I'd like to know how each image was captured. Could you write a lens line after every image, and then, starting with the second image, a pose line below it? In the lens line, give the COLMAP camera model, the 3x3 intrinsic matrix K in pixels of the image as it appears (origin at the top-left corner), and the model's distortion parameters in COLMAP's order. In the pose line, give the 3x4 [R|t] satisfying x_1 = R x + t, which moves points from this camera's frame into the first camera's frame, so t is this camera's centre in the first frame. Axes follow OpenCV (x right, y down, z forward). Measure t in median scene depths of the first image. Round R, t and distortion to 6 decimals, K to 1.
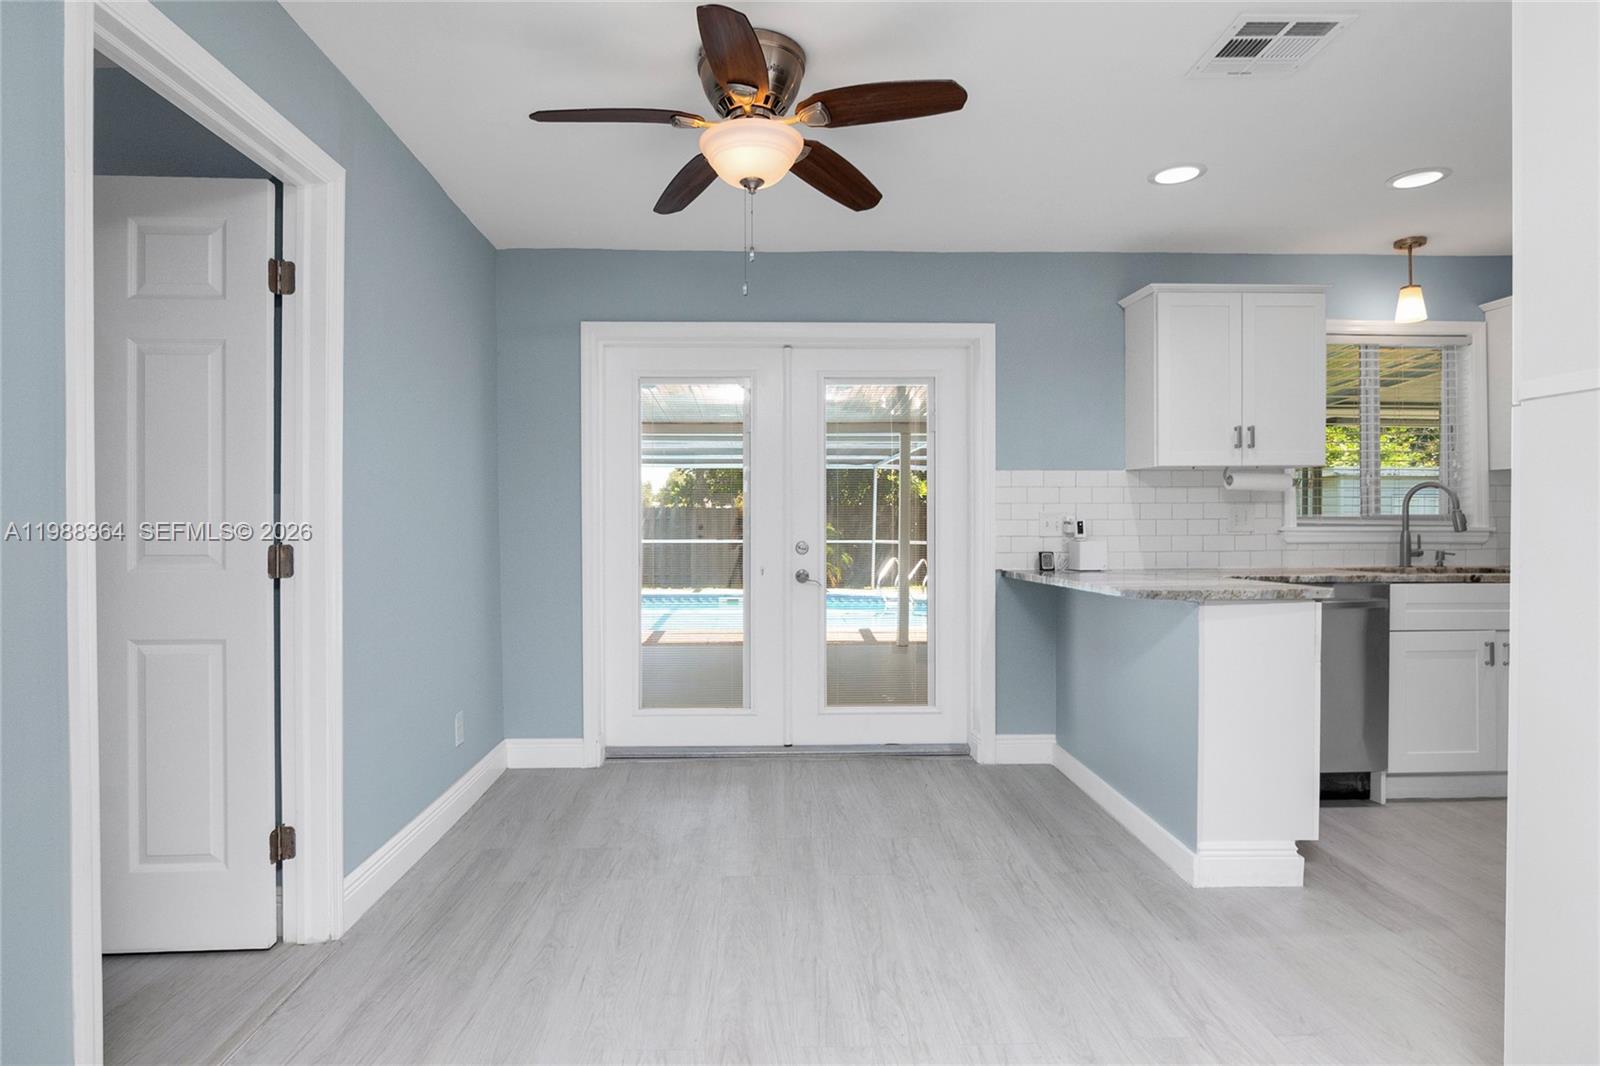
lens RADIAL K [[740.6, 0, 800.0], [0, 740.6, 533.0], [0, 0, 1]] dist [-0.002228, -0.000230]
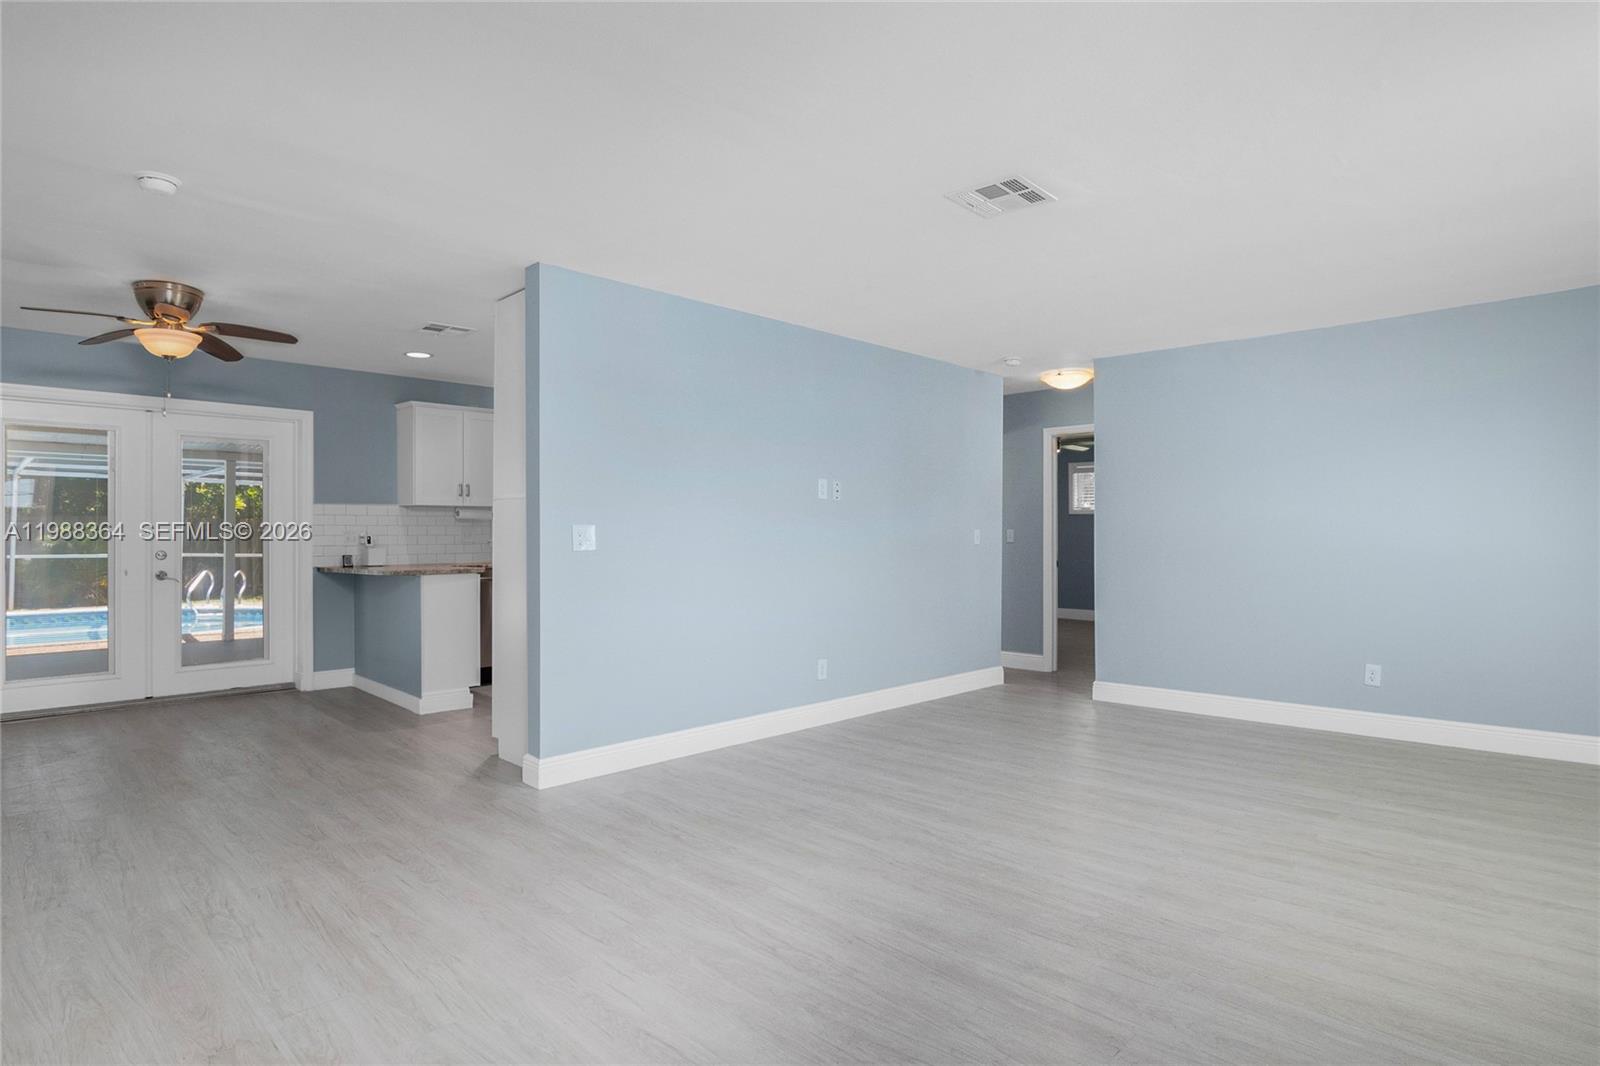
lens RADIAL K [[880.0, 0, 800.0], [0, 880.0, 533.0], [0, 0, 1]] dist [-0.004073, -0.000991]
pose [[0.726894, 0.002687, 0.686744, -0.273955], [0.008257, 0.999886, -0.012652, 0.009376], [-0.686700, 0.014867, 0.726789, -1.095307]]
